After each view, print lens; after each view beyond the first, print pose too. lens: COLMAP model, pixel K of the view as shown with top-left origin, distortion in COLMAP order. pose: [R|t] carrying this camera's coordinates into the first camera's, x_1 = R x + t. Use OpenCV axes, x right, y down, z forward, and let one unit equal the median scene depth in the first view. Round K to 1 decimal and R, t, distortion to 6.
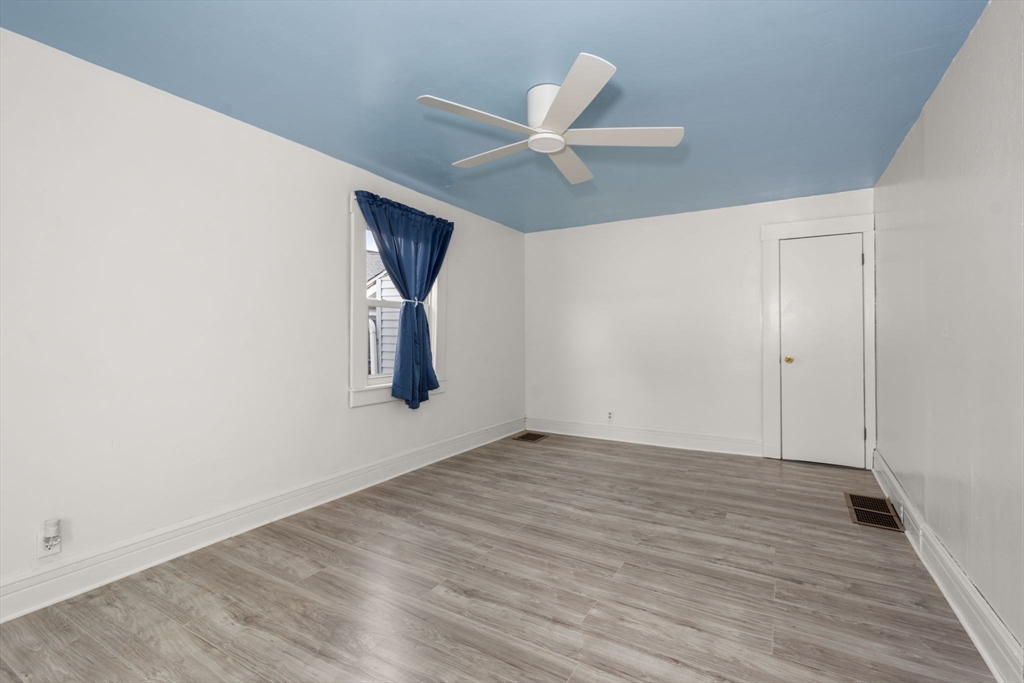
lens RADIAL K [[459.5, 0, 512.3], [0, 459.5, 318.8], [0, 0, 1]] dist [0.001488, -0.000440]
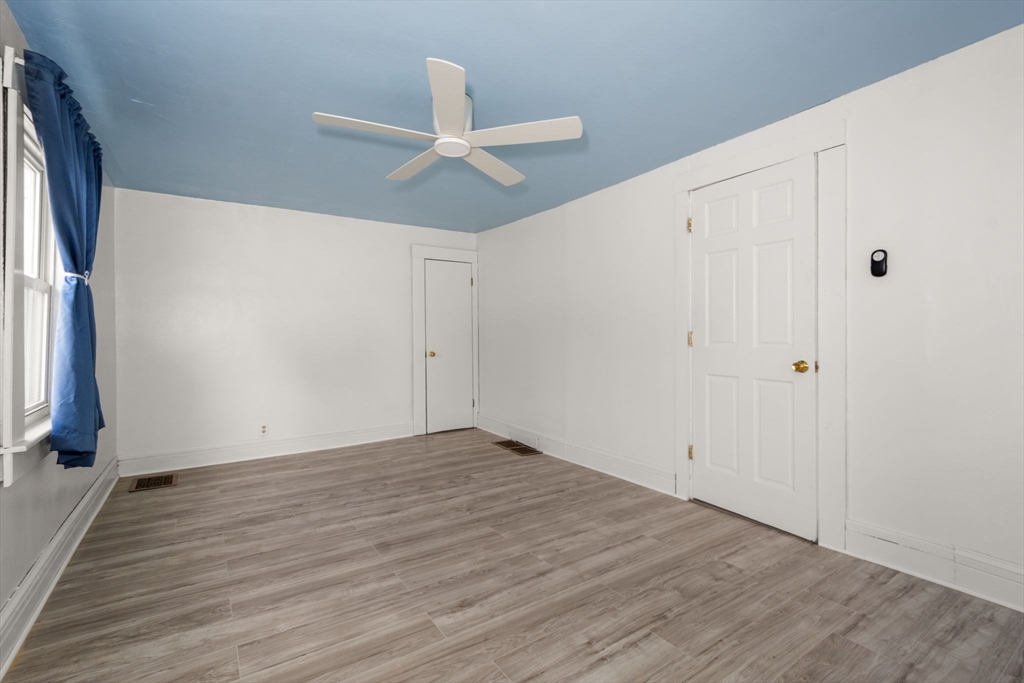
lens RADIAL K [[459.5, 0, 512.3], [0, 459.5, 318.8], [0, 0, 1]] dist [0.001488, -0.000440]
pose [[0.437644, 0.024922, 0.898803, -0.639436], [-0.020916, 0.999627, -0.017534, 0.011037], [-0.898905, -0.011126, 0.438003, 0.344523]]
